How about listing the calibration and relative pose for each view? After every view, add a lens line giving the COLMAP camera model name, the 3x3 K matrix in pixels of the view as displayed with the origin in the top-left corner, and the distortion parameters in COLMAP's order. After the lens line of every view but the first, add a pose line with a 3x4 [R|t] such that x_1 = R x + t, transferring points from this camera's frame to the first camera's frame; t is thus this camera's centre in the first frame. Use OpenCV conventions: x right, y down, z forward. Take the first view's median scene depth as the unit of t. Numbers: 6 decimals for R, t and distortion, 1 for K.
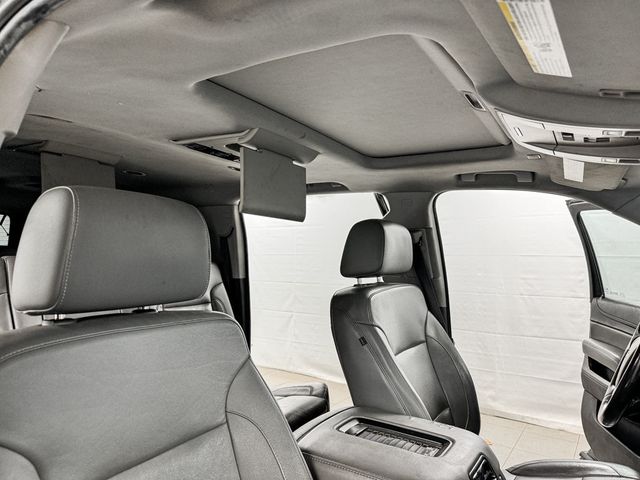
lens RADIAL K [[458.6, 0, 320.0], [0, 458.6, 240.0], [0, 0, 1]] dist [0.082199, -0.091668]
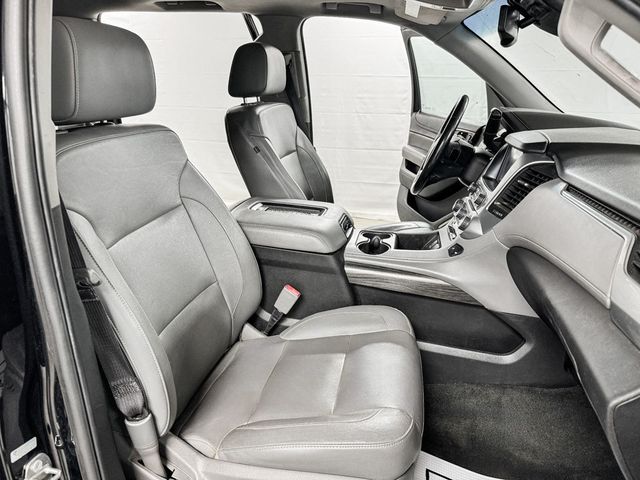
lens RADIAL K [[458.6, 0, 320.0], [0, 458.6, 240.0], [0, 0, 1]] dist [0.082199, -0.091668]
pose [[0.942591, -0.106012, 0.316675, -0.134121], [-0.018376, 0.930373, 0.366153, -0.014394], [-0.333442, -0.350952, 0.875014, -0.209076]]
